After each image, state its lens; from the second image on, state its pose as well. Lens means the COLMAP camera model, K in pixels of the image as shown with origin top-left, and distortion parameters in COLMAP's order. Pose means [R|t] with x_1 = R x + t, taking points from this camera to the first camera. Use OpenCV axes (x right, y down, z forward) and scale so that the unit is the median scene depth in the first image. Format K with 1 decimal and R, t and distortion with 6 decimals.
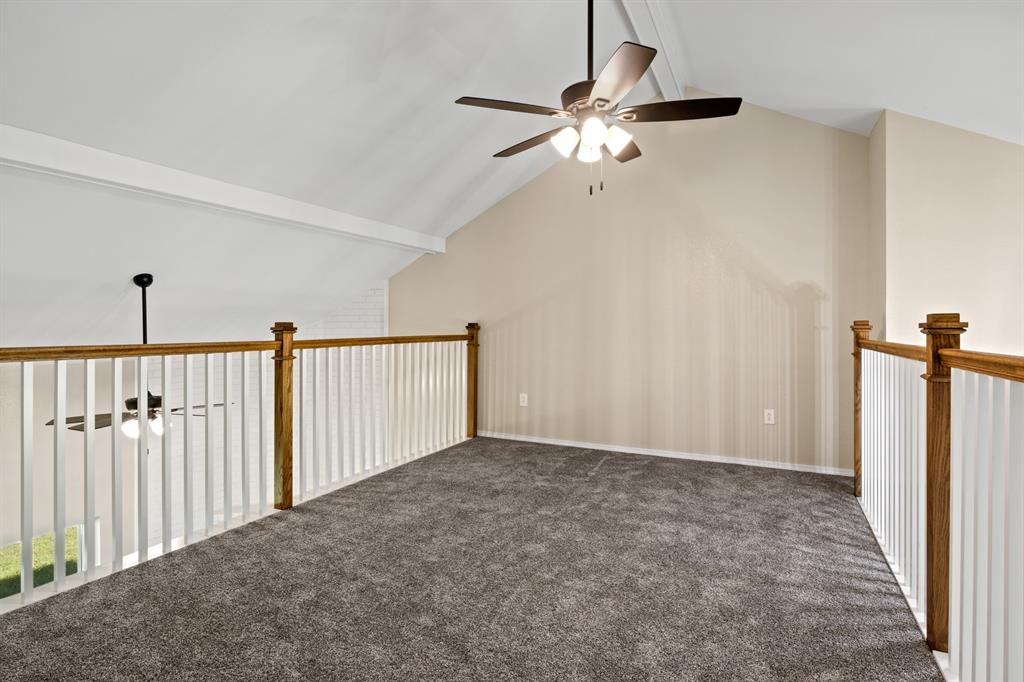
lens RADIAL K [[514.3, 0, 514.7], [0, 514.3, 331.4], [0, 0, 1]] dist [-0.008701, -0.001238]
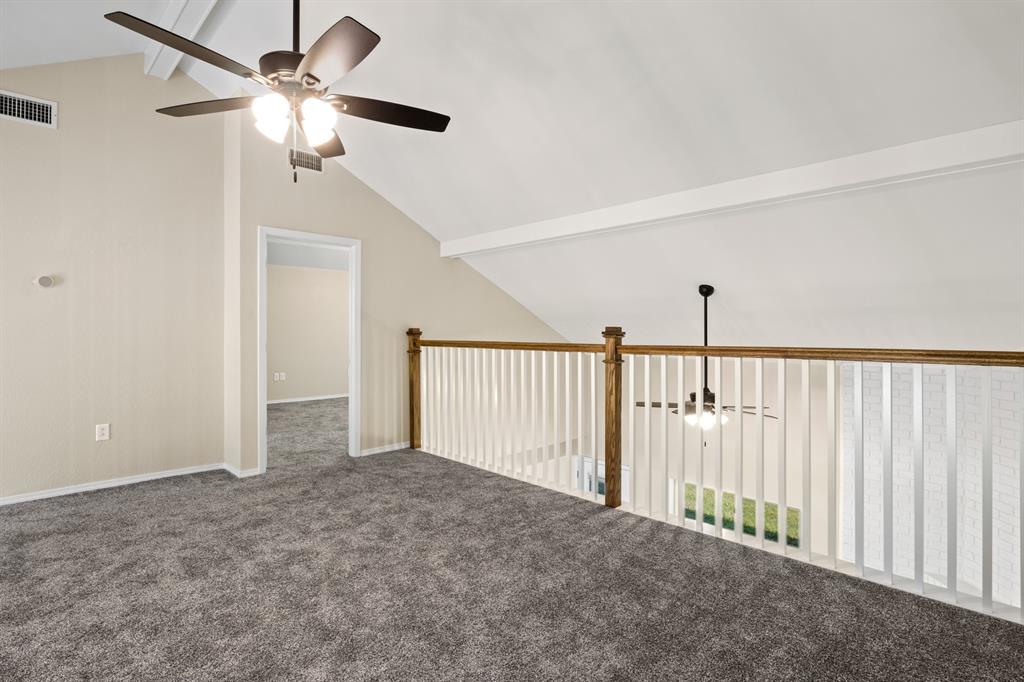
lens RADIAL K [[514.3, 0, 515.4], [0, 514.3, 336.4], [0, 0, 1]] dist [-0.008701, -0.001238]
pose [[-0.335048, 0.013853, -0.942099, 0.578699], [-0.007271, 0.999824, 0.017288, -0.014908], [0.942173, 0.012642, -0.334888, 1.112676]]
